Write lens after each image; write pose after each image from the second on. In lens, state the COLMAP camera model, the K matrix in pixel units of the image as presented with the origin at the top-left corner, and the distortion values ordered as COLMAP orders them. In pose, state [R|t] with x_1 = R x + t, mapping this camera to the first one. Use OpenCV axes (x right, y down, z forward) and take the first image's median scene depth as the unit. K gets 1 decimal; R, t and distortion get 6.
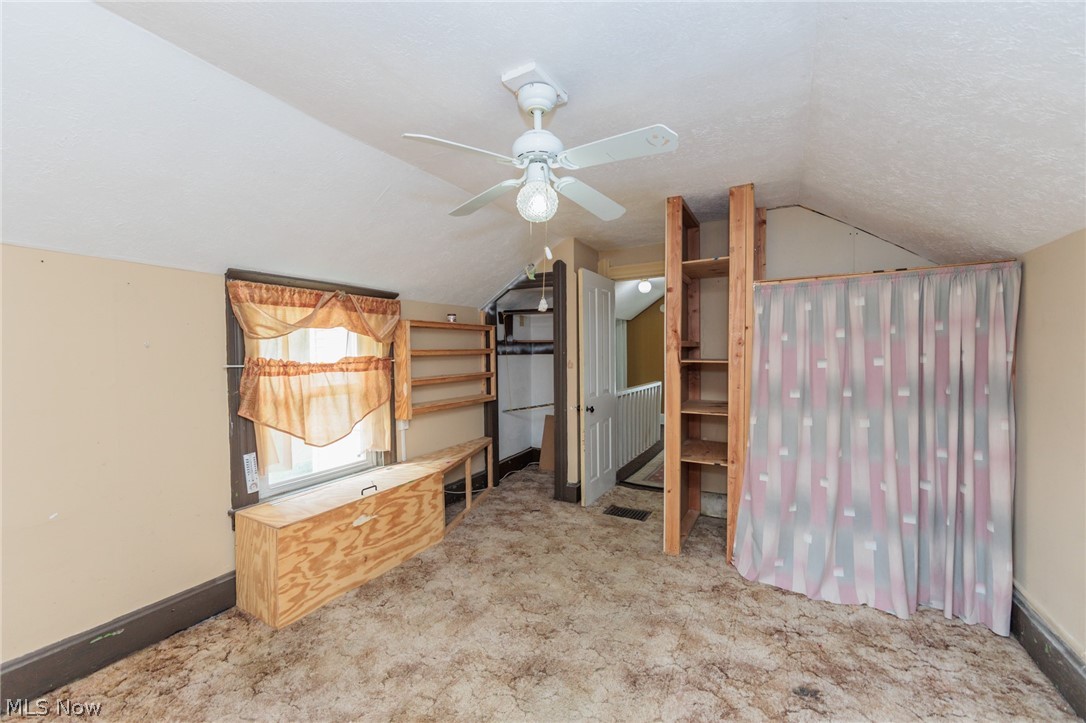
lens RADIAL K [[424.7, 0, 546.1], [0, 424.7, 365.0], [0, 0, 1]] dist [-0.001398, -0.000267]
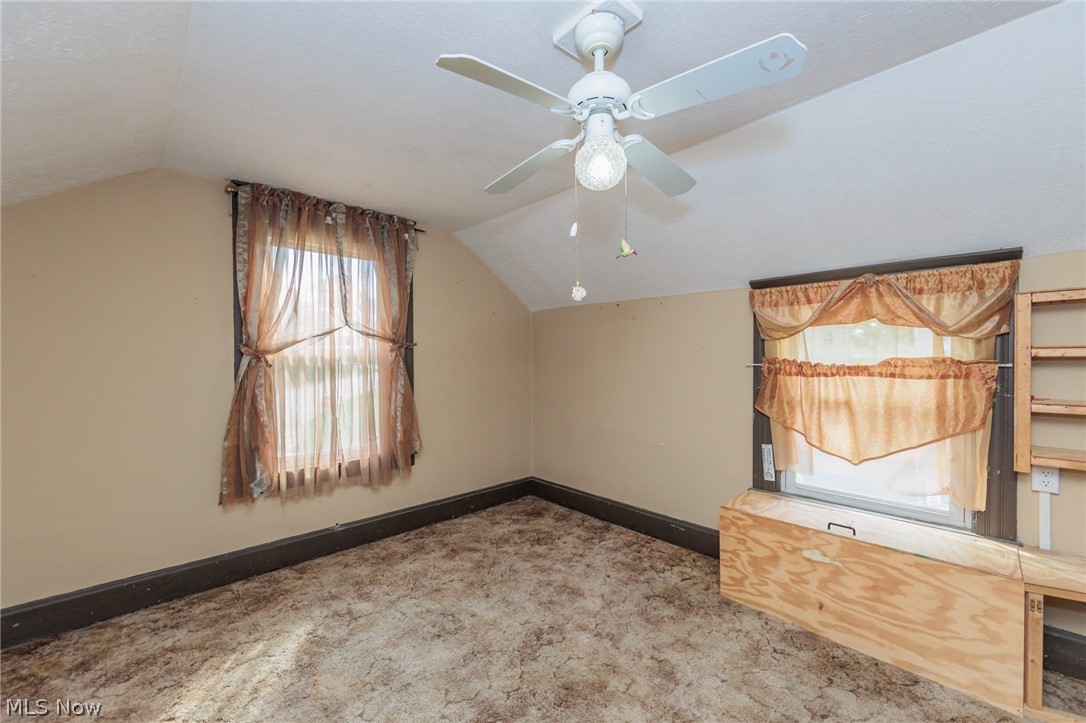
lens RADIAL K [[439.6, 0, 550.9], [0, 439.6, 366.6], [0, 0, 1]] dist [-0.003731, -0.000297]
pose [[-0.292981, 0.024325, -0.955809, 0.559395], [-0.026799, 0.999075, 0.033641, -0.016704], [0.955743, 0.035470, -0.292058, 0.797970]]
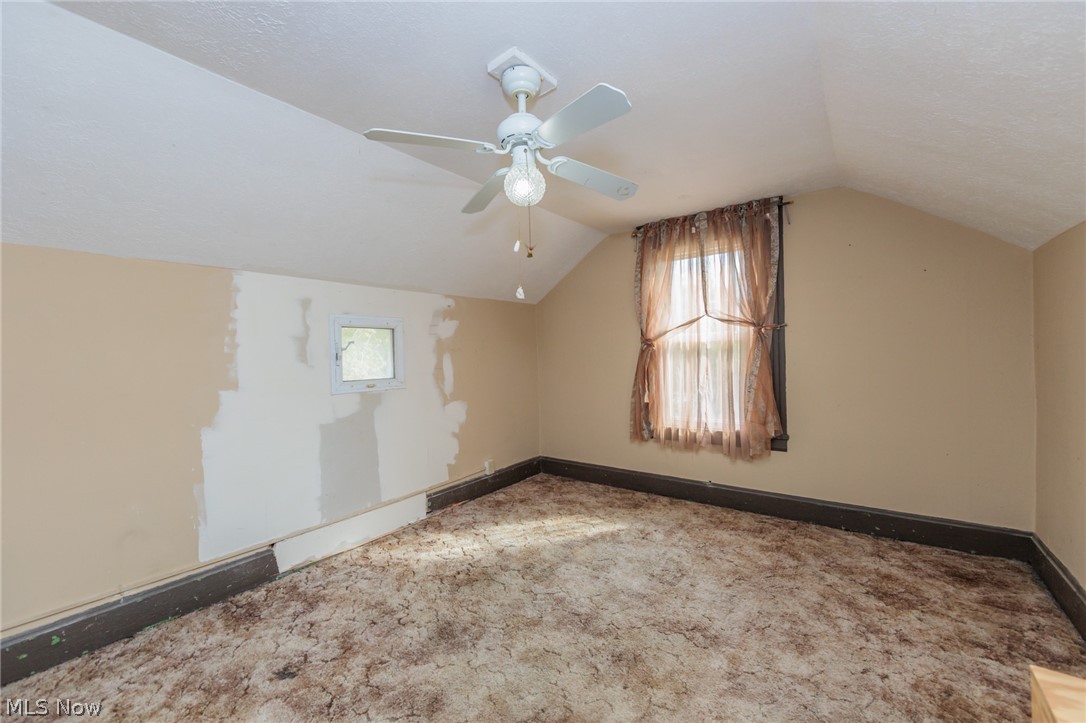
lens RADIAL K [[439.6, 0, 550.9], [0, 439.6, 366.6], [0, 0, 1]] dist [-0.003731, -0.000297]
pose [[-0.986509, 0.029863, 0.160963, -0.160759], [0.040043, 0.997372, 0.060372, -0.012369], [-0.158737, 0.066003, -0.985112, 1.395714]]
